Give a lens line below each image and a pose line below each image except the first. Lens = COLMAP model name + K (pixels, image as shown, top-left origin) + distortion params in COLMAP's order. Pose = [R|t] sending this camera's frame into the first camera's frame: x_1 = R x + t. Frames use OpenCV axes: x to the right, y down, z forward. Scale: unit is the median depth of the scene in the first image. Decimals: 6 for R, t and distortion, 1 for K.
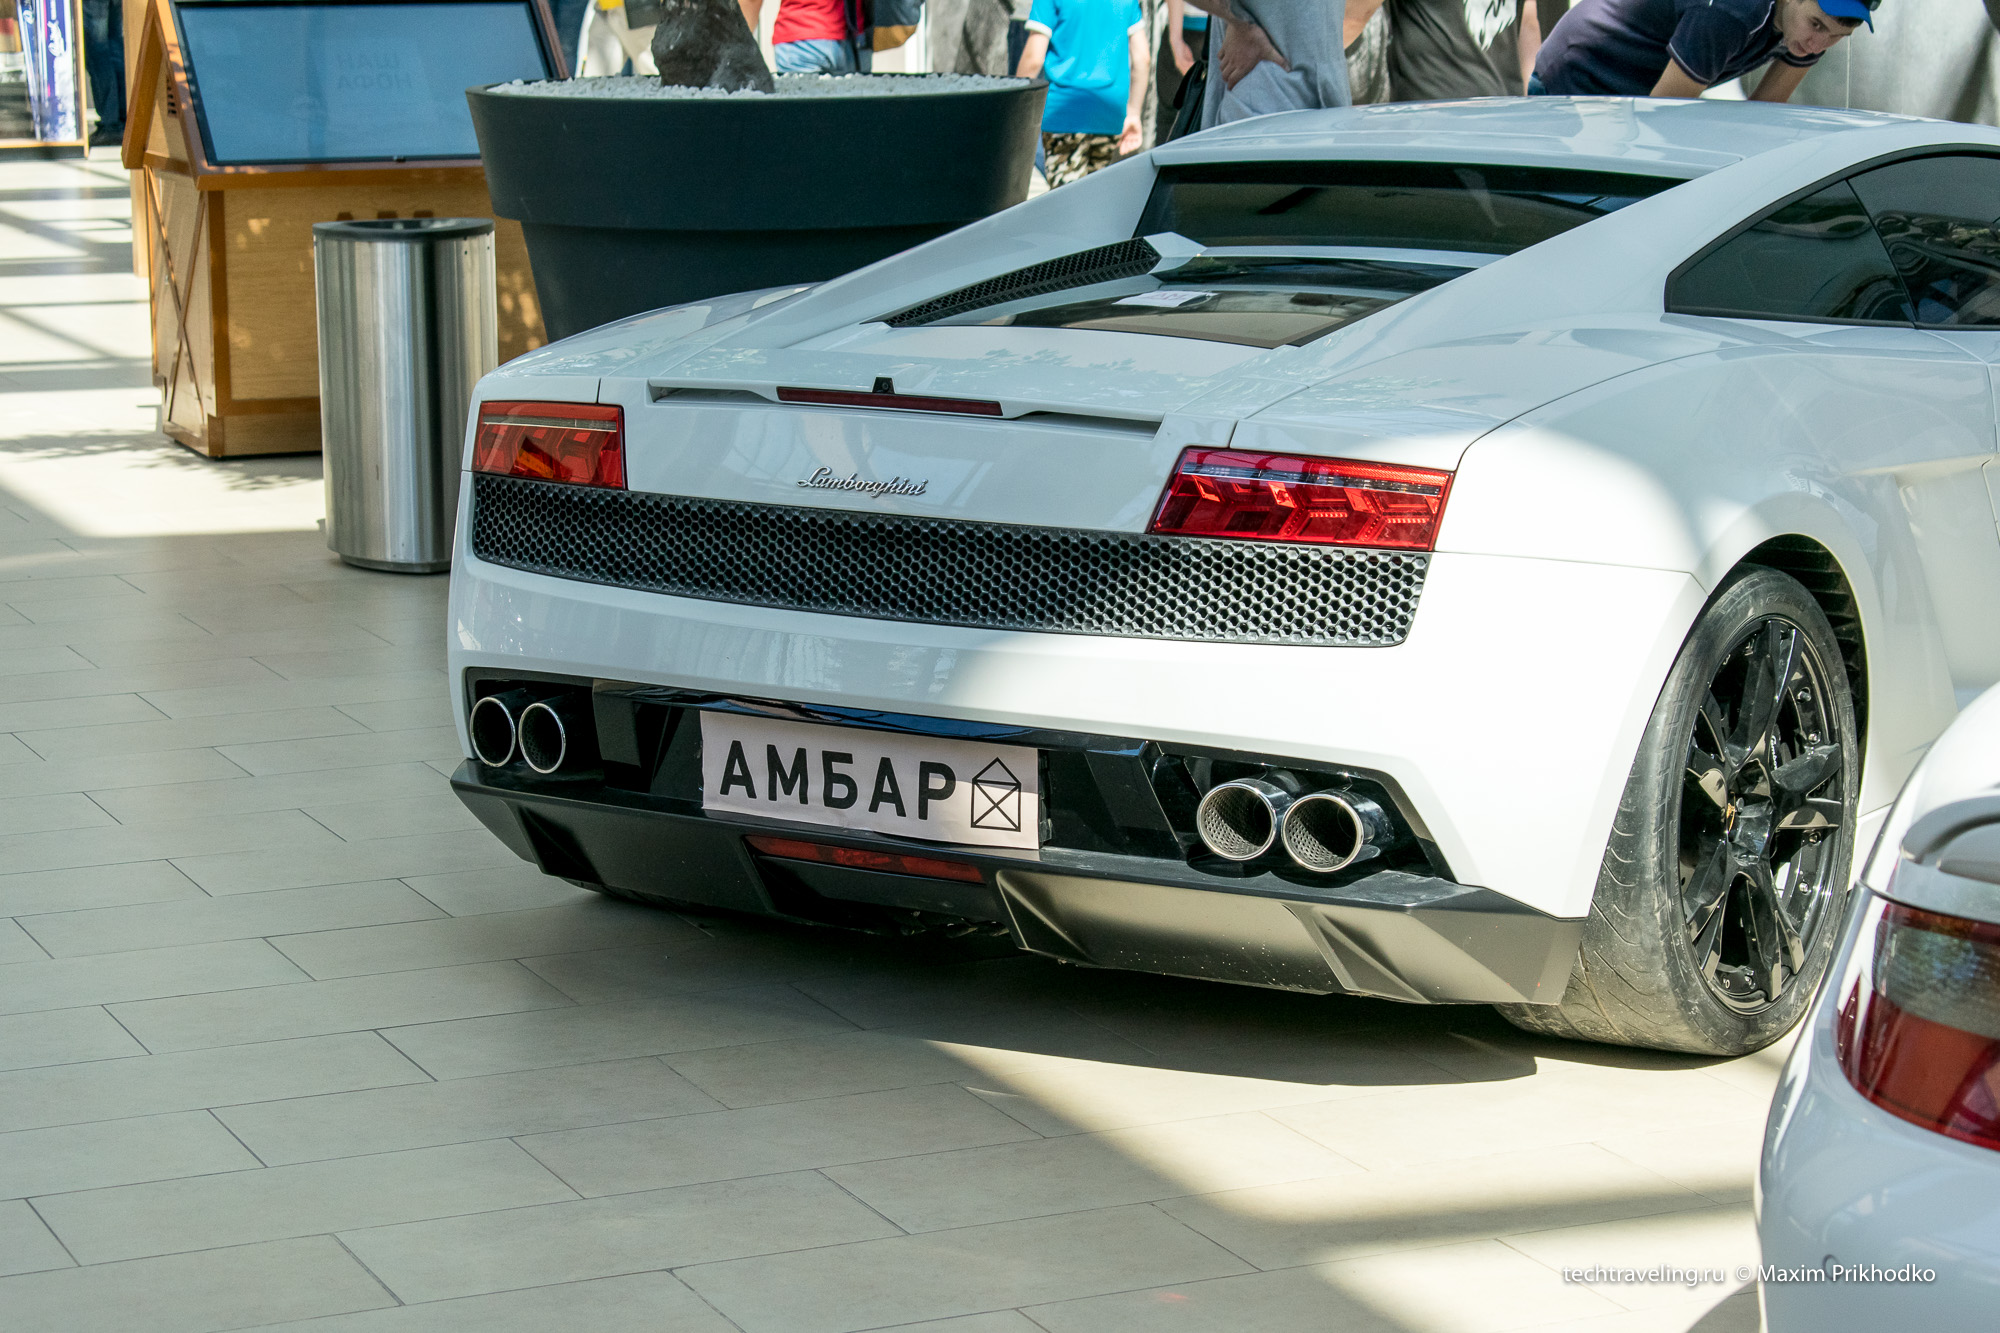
lens RADIAL K [[4676.7, 0, 988.4], [0, 4676.7, 664.4], [0, 0, 1]] dist [0.043567, 0.000000]
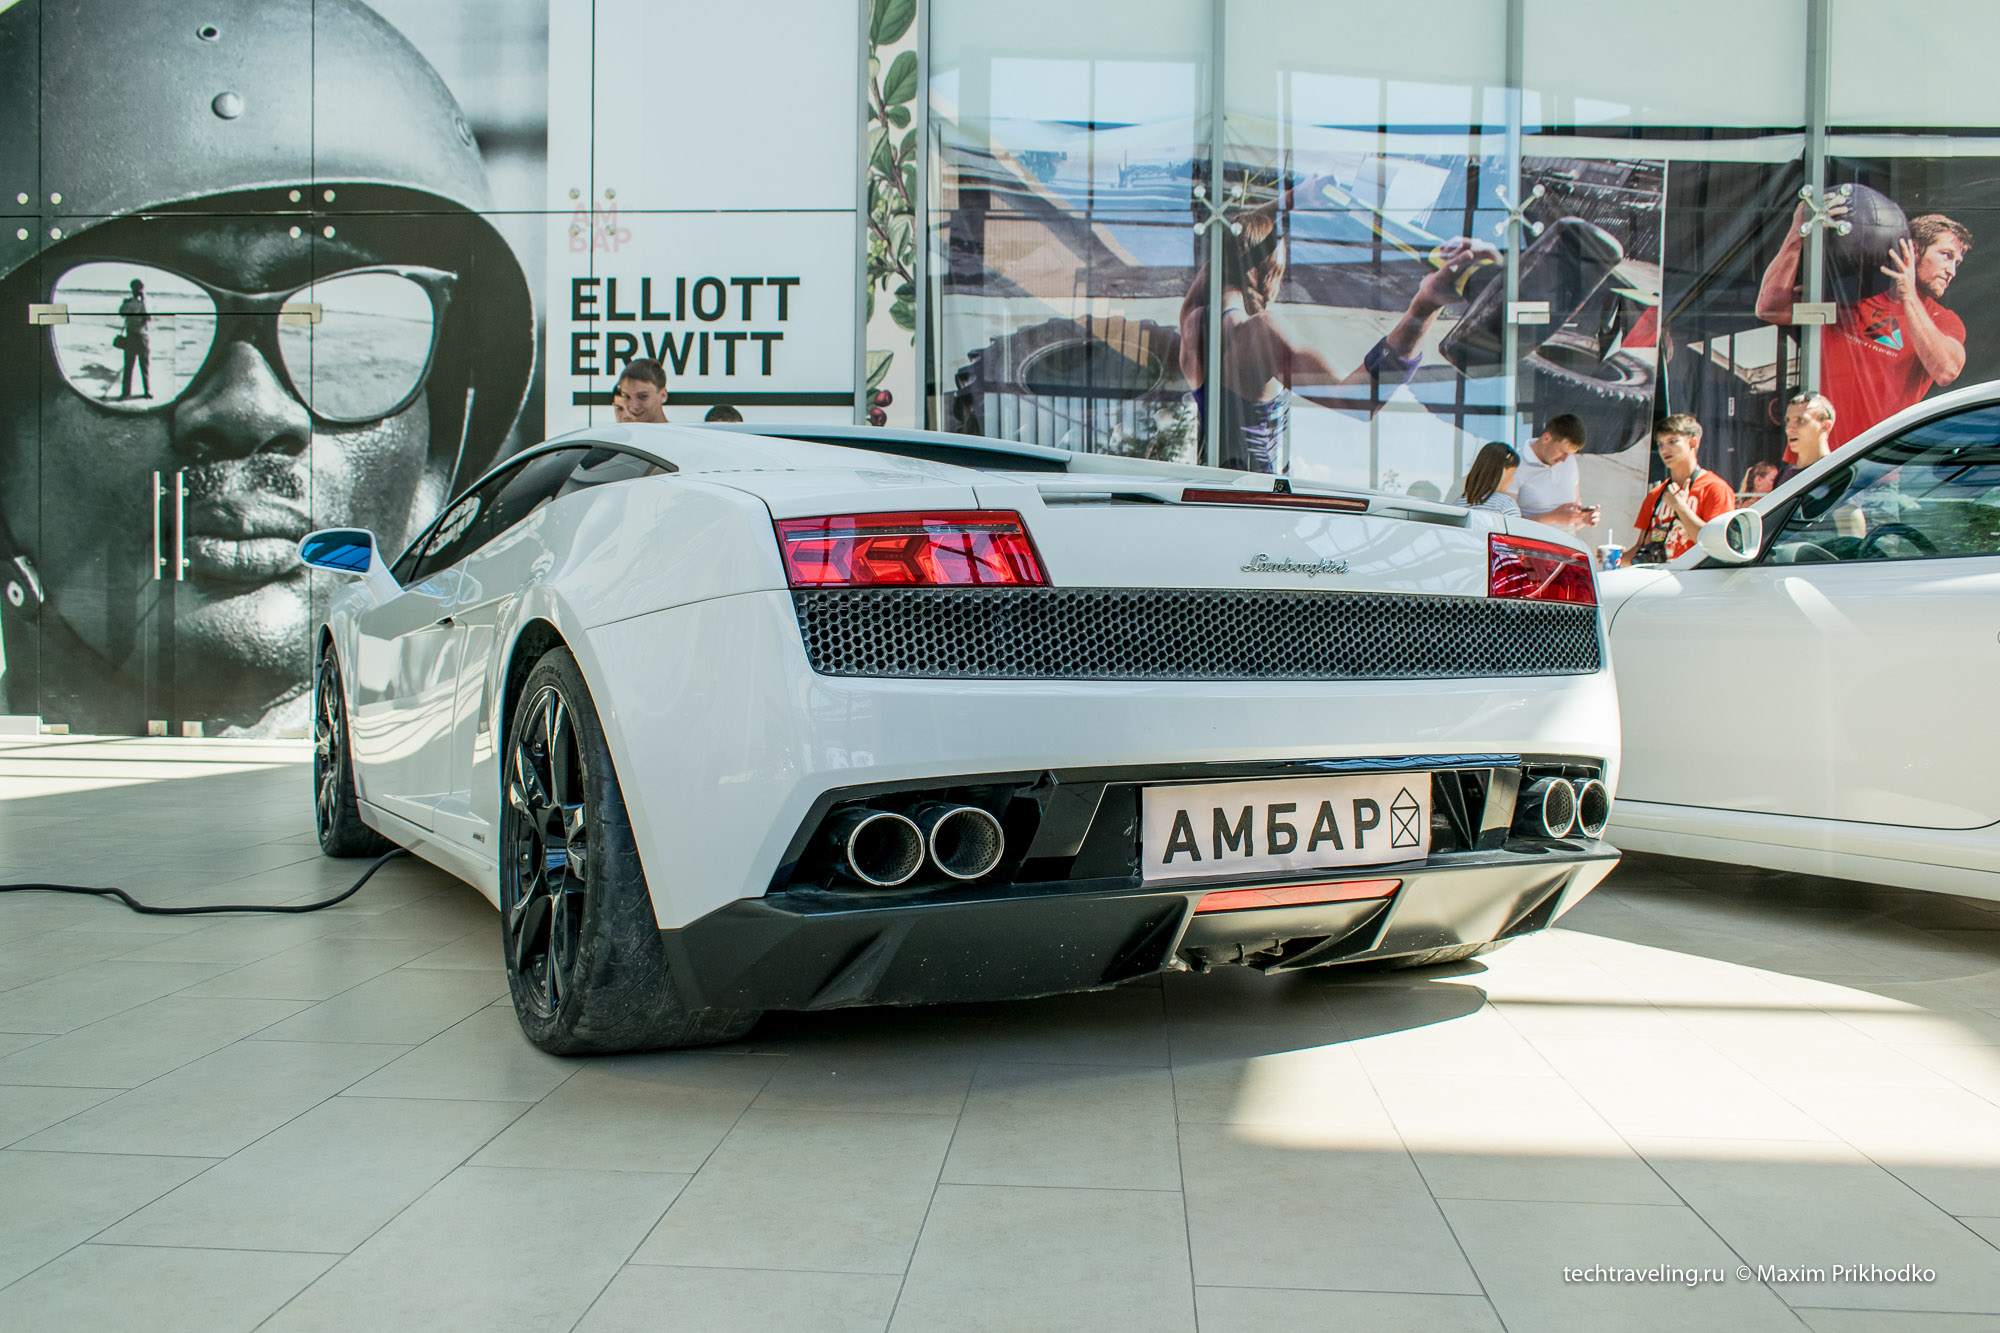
lens RADIAL K [[1763.6, 0, 1006.0], [0, 1763.6, 667.9], [0, 0, 1]] dist [-0.008403, 0.002080]
pose [[0.458280, -0.002883, 0.888803, -0.448473], [0.137837, 0.988127, -0.067866, 0.006025], [-0.878055, 0.153612, 0.453236, 0.868016]]
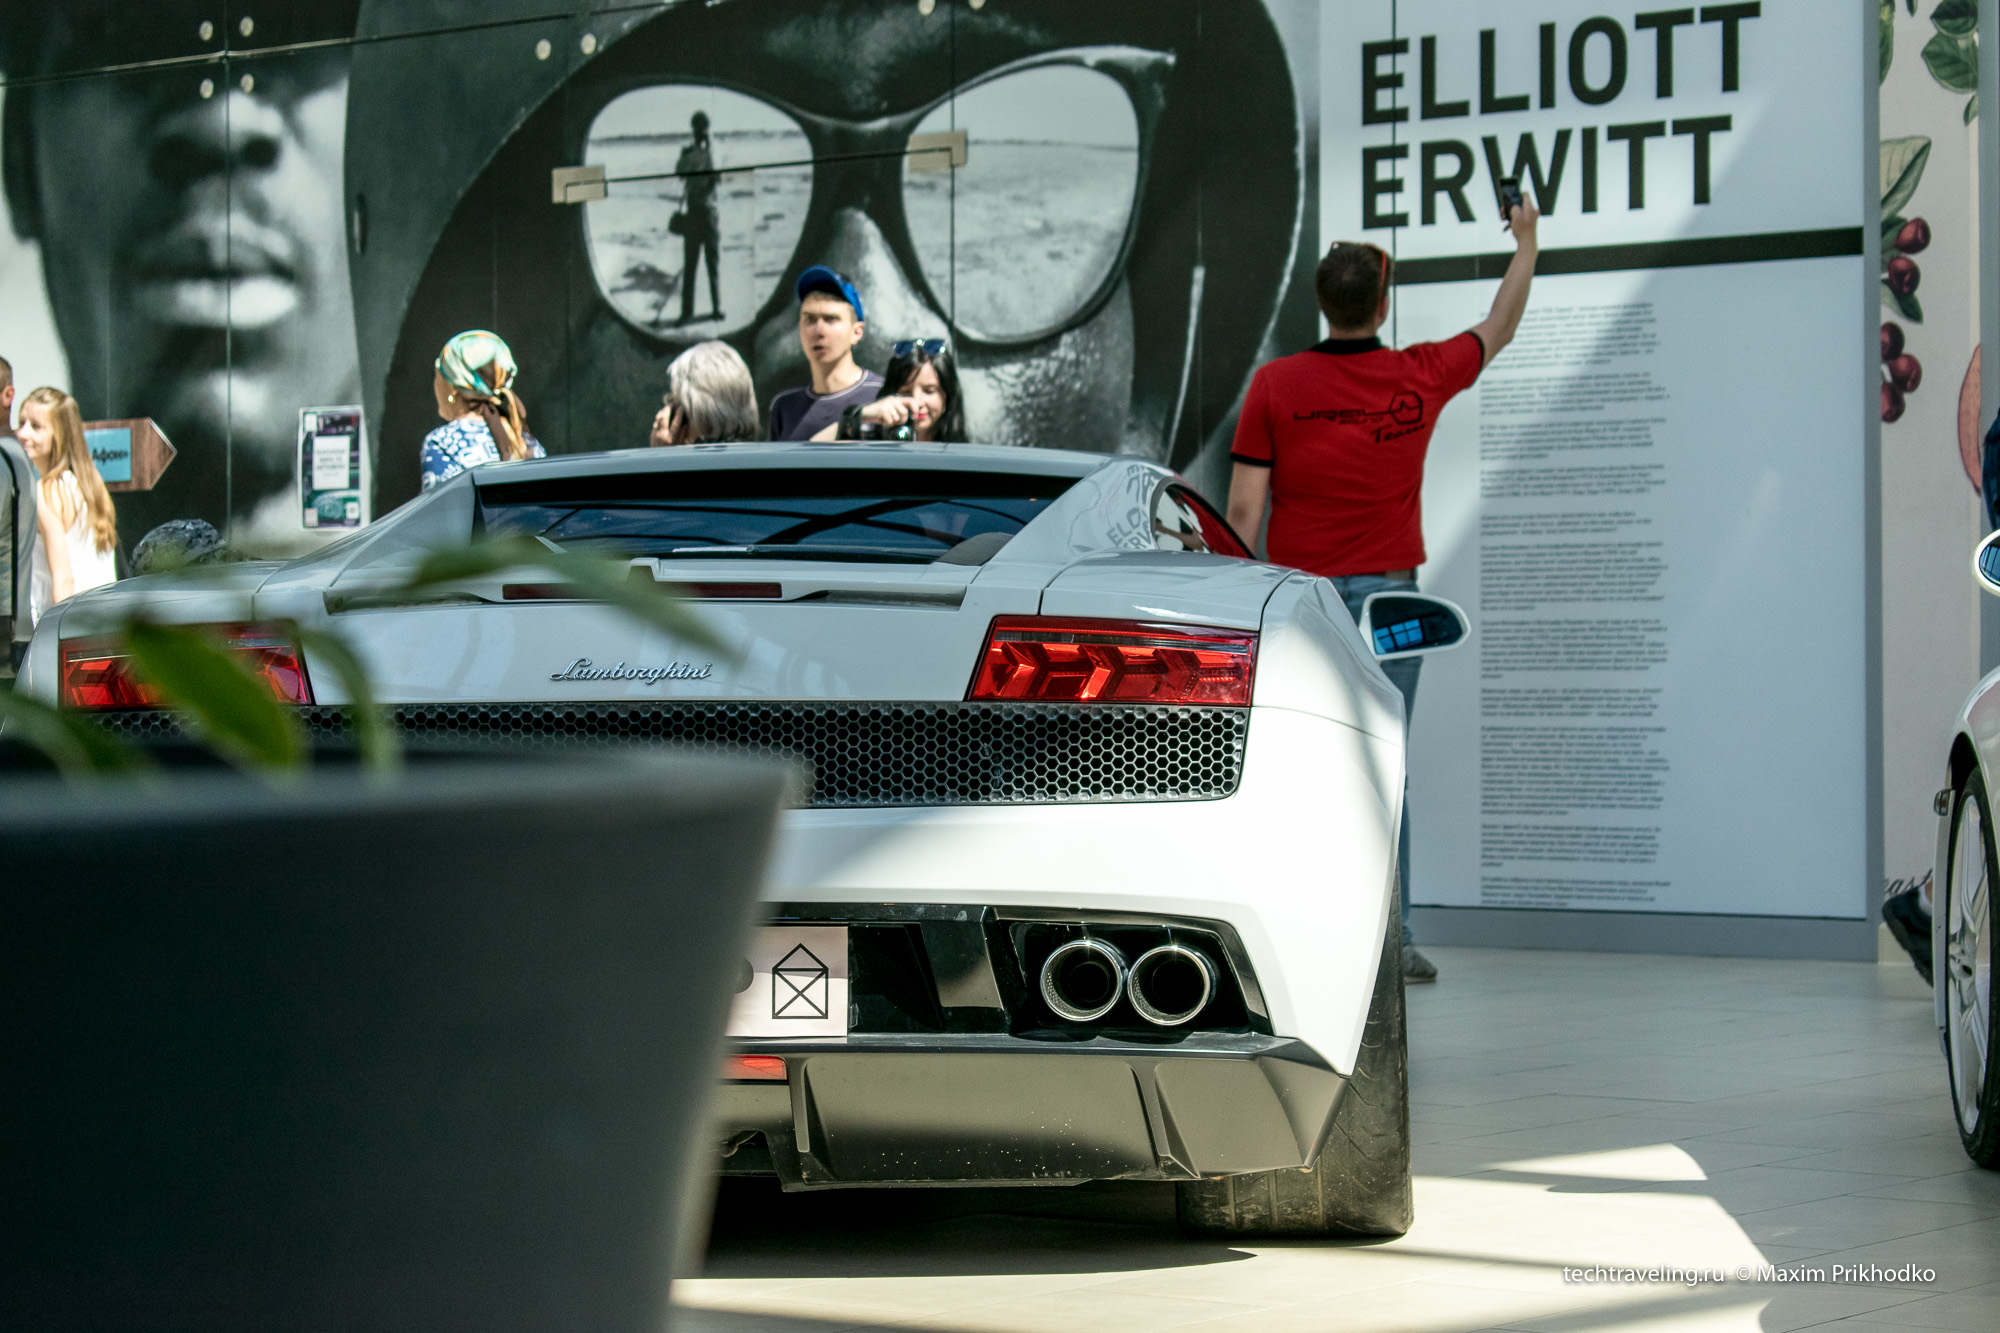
lens RADIAL K [[4676.7, 0, 994.7], [0, 4676.7, 667.9], [0, 0, 1]] dist [0.043567, 0.000000]
pose [[0.872500, 0.008167, 0.488547, -0.432835], [0.080292, 0.983872, -0.159841, 0.120644], [-0.481973, 0.178688, 0.857772, 0.135498]]
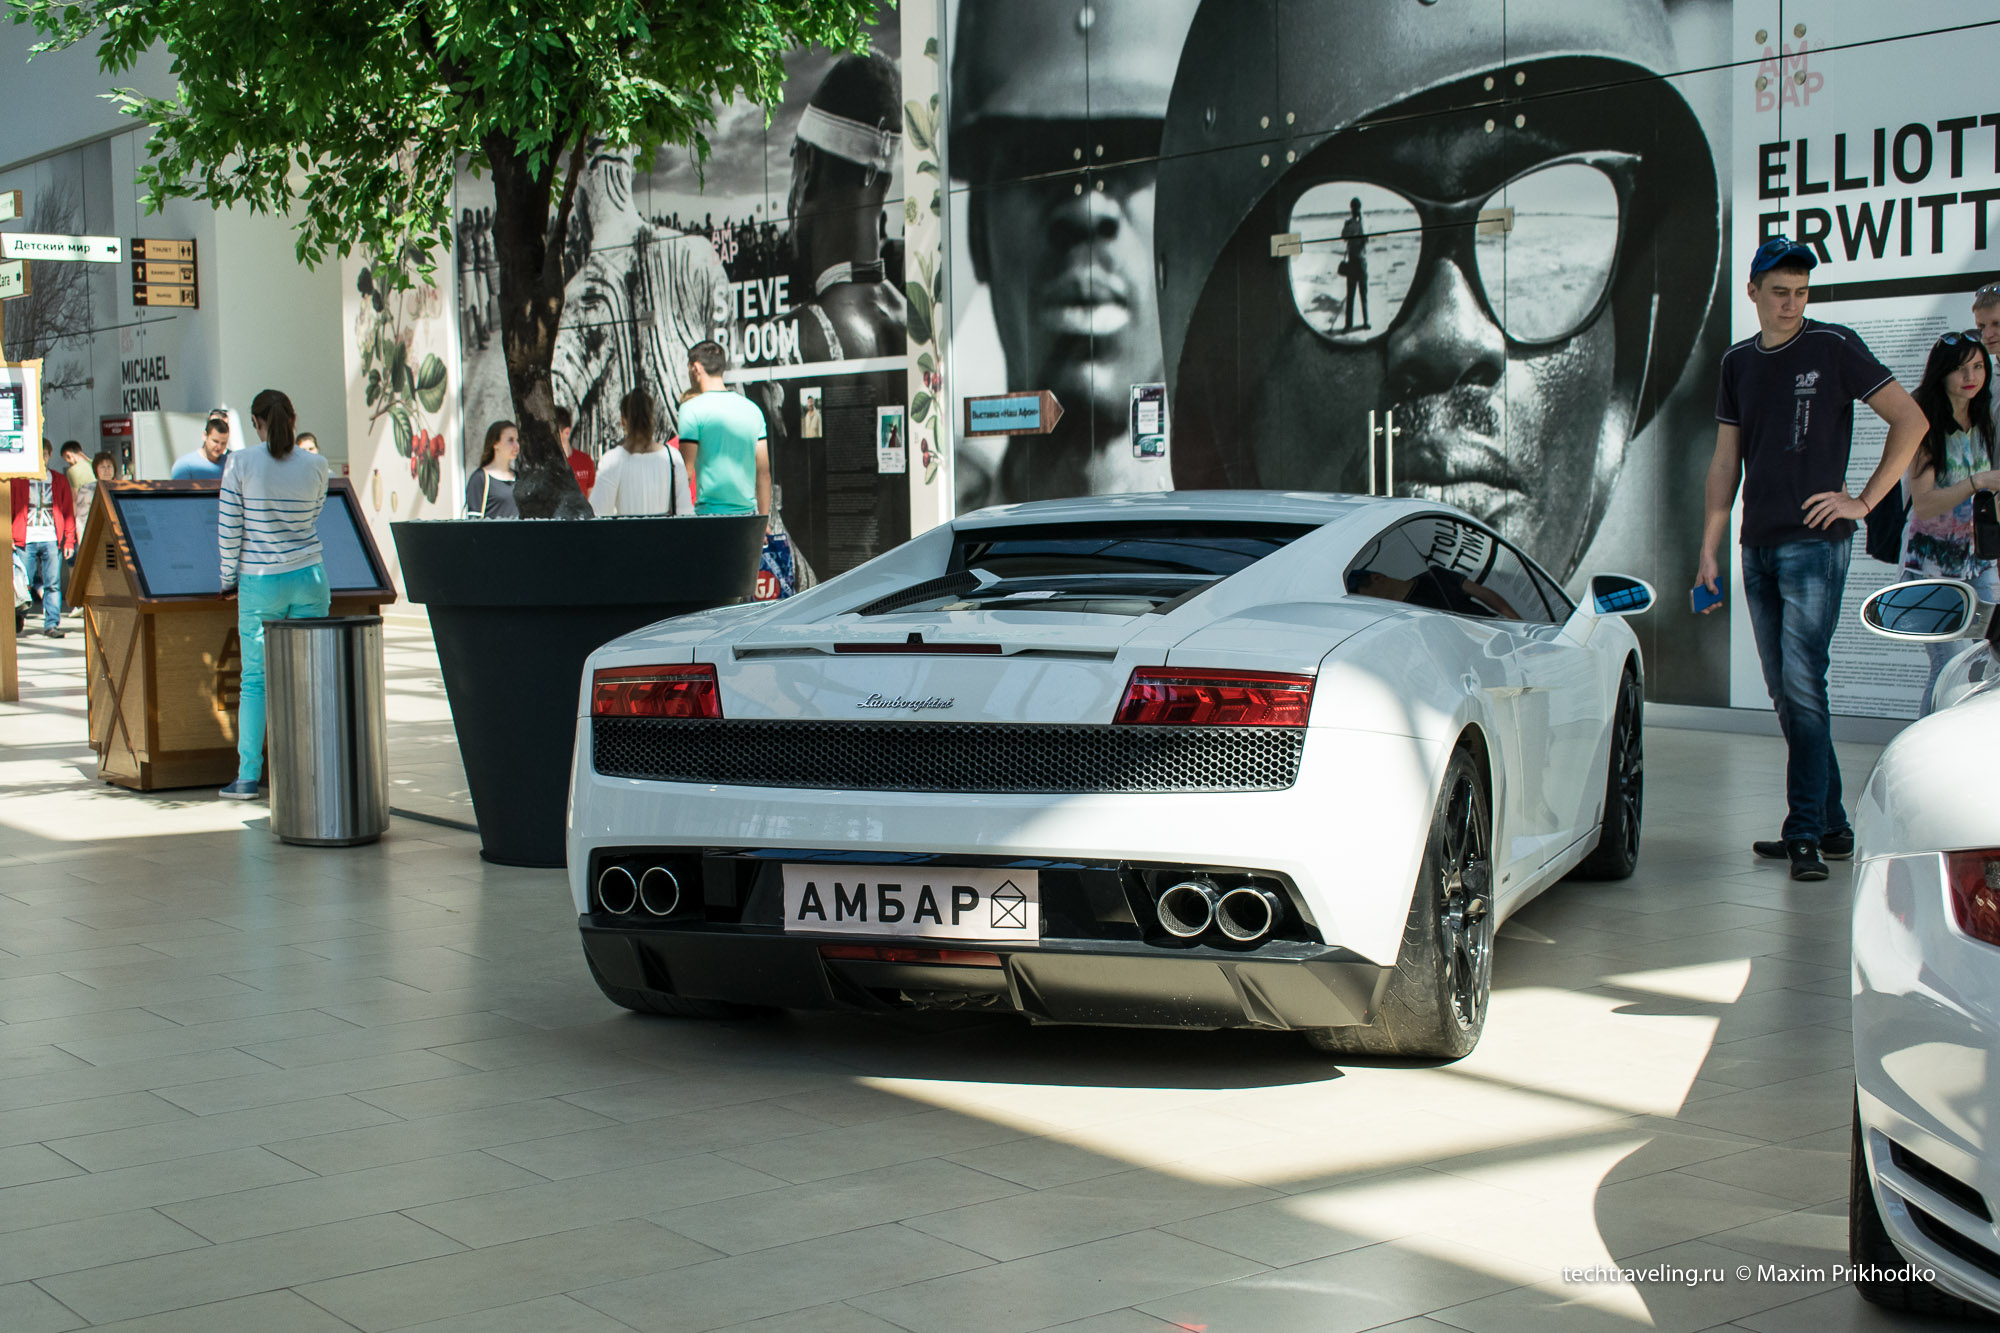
lens RADIAL K [[2761.0, 0, 978.6], [0, 2761.0, 677.8], [0, 0, 1]] dist [0.007208, 0.000000]
pose [[0.975213, -0.023496, 0.220015, -0.198830], [0.046190, 0.994056, -0.098581, 0.041868], [-0.216391, 0.106300, 0.970503, 0.132632]]
